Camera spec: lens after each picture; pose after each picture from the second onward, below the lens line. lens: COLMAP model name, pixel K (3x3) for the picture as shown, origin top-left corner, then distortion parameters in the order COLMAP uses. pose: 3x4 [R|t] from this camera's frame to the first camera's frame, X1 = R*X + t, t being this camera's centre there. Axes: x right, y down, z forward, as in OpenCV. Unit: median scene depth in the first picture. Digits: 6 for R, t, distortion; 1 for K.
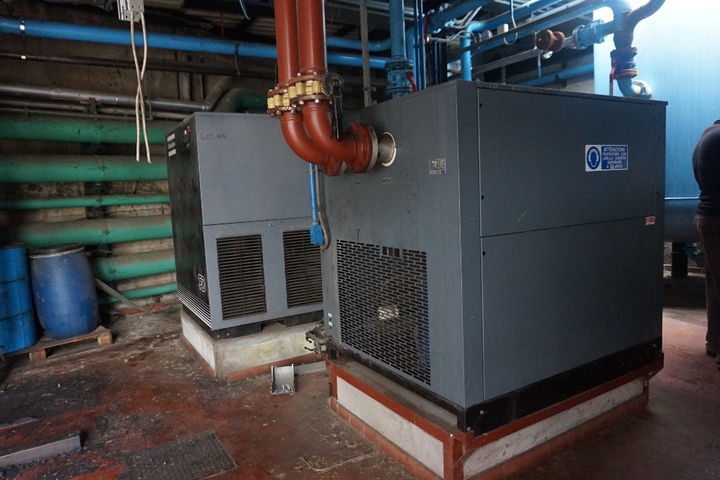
lens RADIAL K [[483.7, 0, 358.4], [0, 483.7, 239.7], [0, 0, 1]] dist [-0.031464, 0.016156]
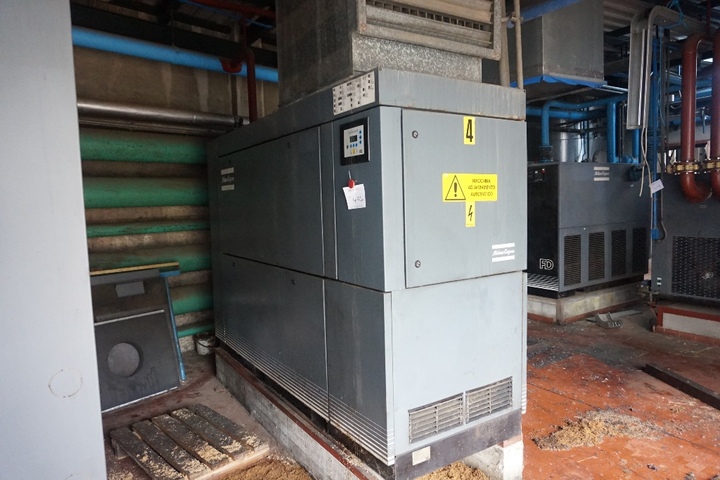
lens RADIAL K [[483.7, 0, 360.8], [0, 483.7, 242.1], [0, 0, 1]] dist [-0.031464, 0.016156]
pose [[0.999697, 0.008117, 0.023245, -0.672940], [-0.007658, 0.999776, -0.019753, 0.035465], [-0.023400, 0.019569, 0.999535, -0.420742]]
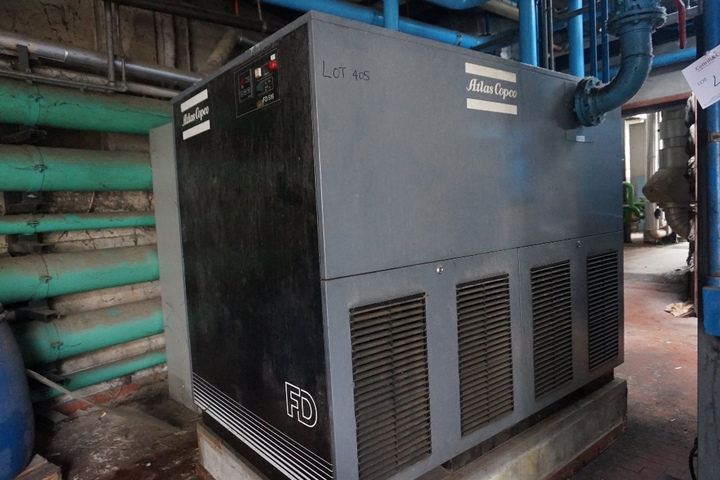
lens RADIAL K [[483.7, 0, 358.8], [0, 483.7, 239.9], [0, 0, 1]] dist [-0.031464, 0.016156]
pose [[0.990760, -0.013980, 0.134906, -0.223344], [0.019730, 0.998949, -0.041374, -0.029802], [-0.134185, 0.043653, 0.989994, 0.367875]]
